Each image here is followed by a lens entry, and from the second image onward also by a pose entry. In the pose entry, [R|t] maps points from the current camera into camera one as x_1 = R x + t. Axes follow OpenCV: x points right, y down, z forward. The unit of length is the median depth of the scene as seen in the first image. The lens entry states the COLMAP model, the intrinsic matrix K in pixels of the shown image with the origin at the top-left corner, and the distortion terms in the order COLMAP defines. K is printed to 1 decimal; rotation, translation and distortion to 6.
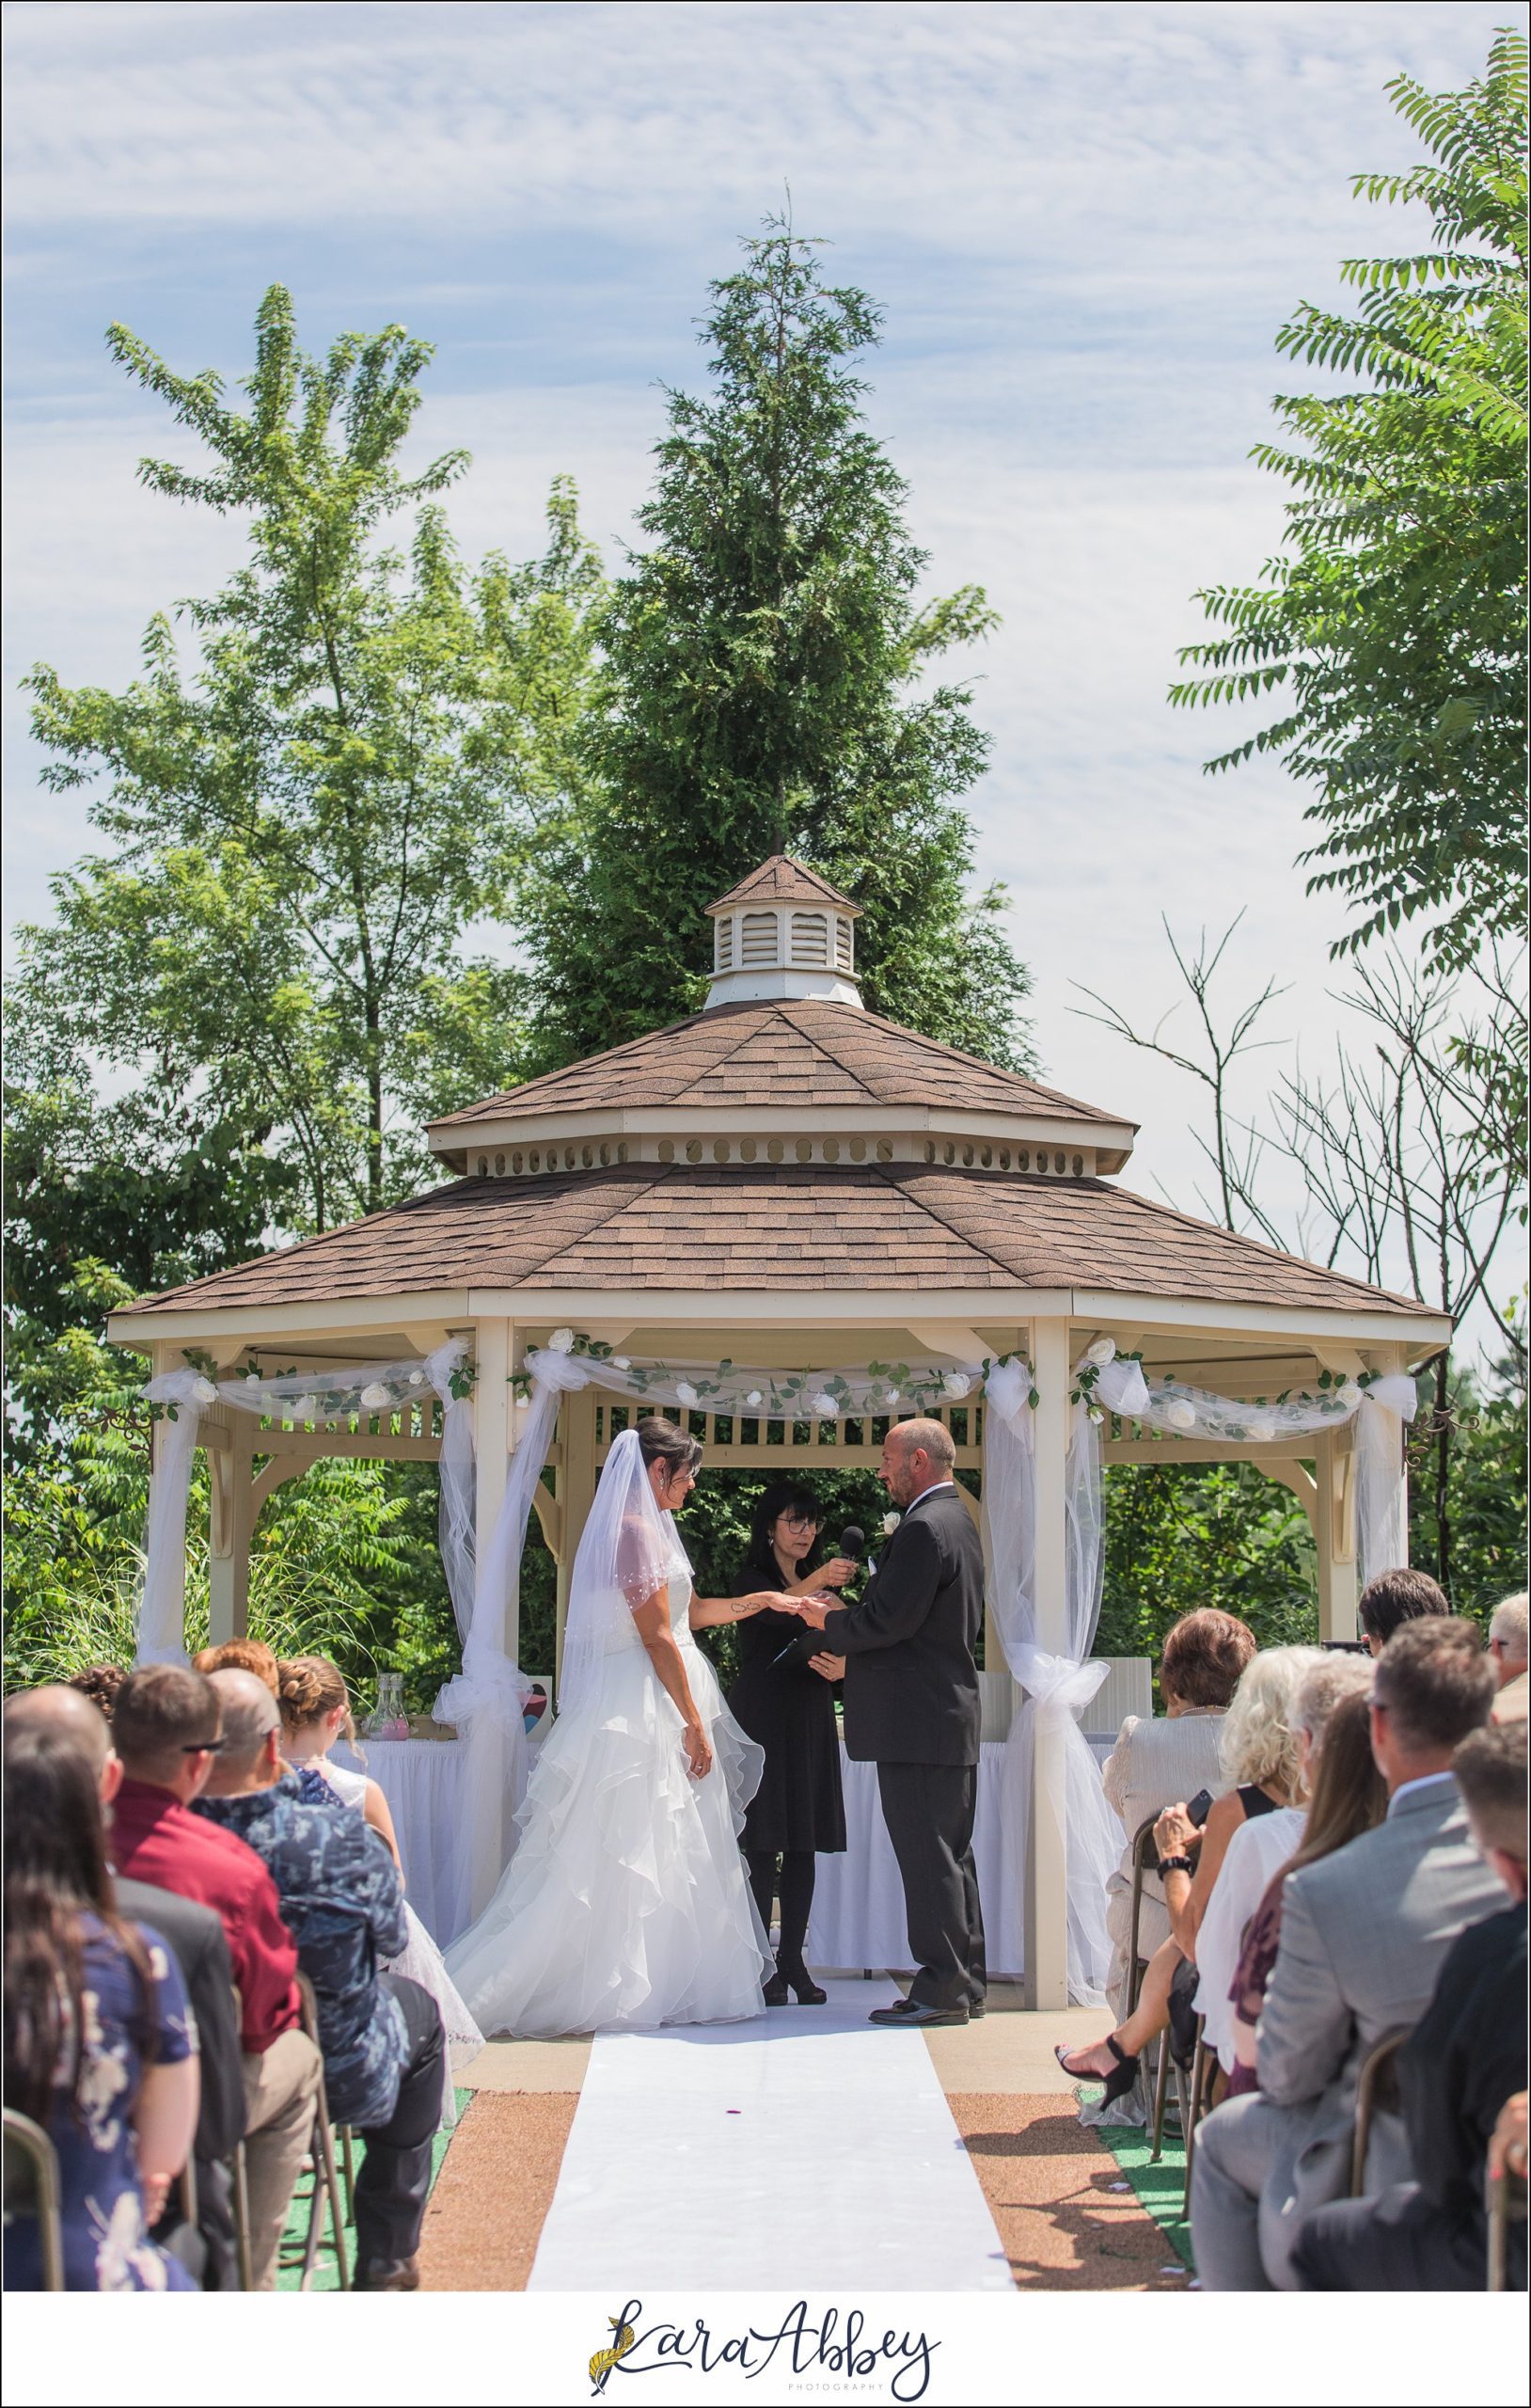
lens RADIAL K [[5026.0, 0, 747.7], [0, 5026.0, 1206.7], [0, 0, 1]] dist [0.490392, 0.000000]
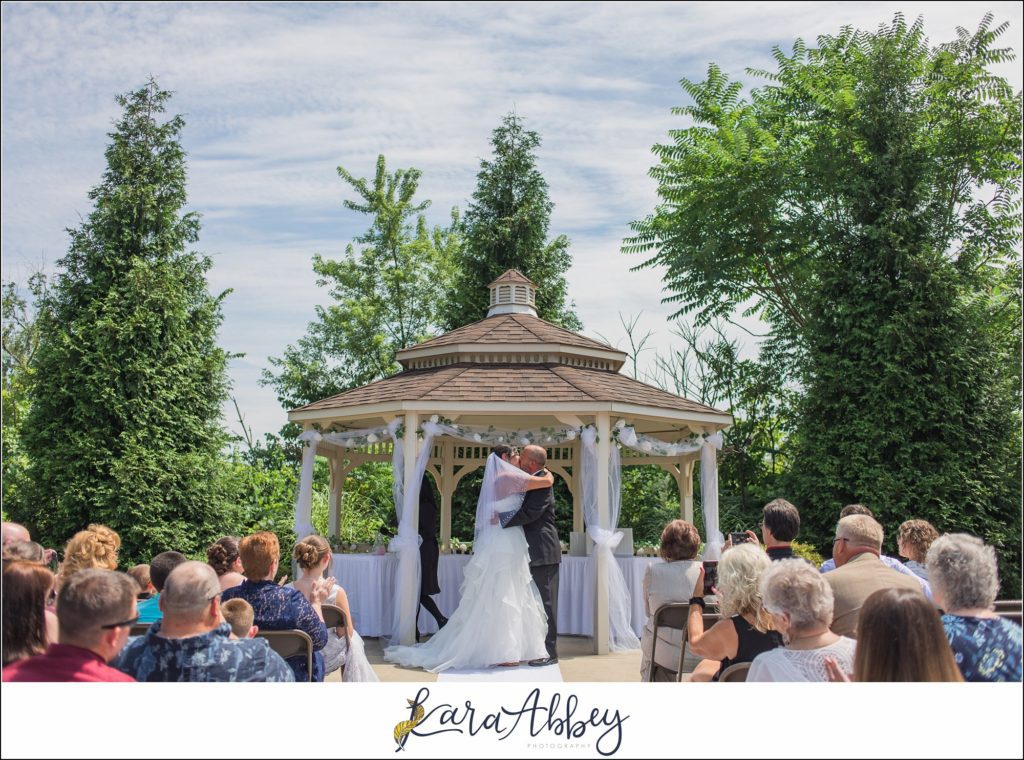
lens RADIAL K [[759.0, 0, 511.1], [0, 759.0, 377.1], [0, 0, 1]] dist [0.044666, -0.000690]
pose [[0.999968, 0.007356, 0.003196, 0.004814], [-0.007078, 0.996802, -0.079598, 0.032231], [-0.003772, 0.079573, 0.996822, 0.487329]]
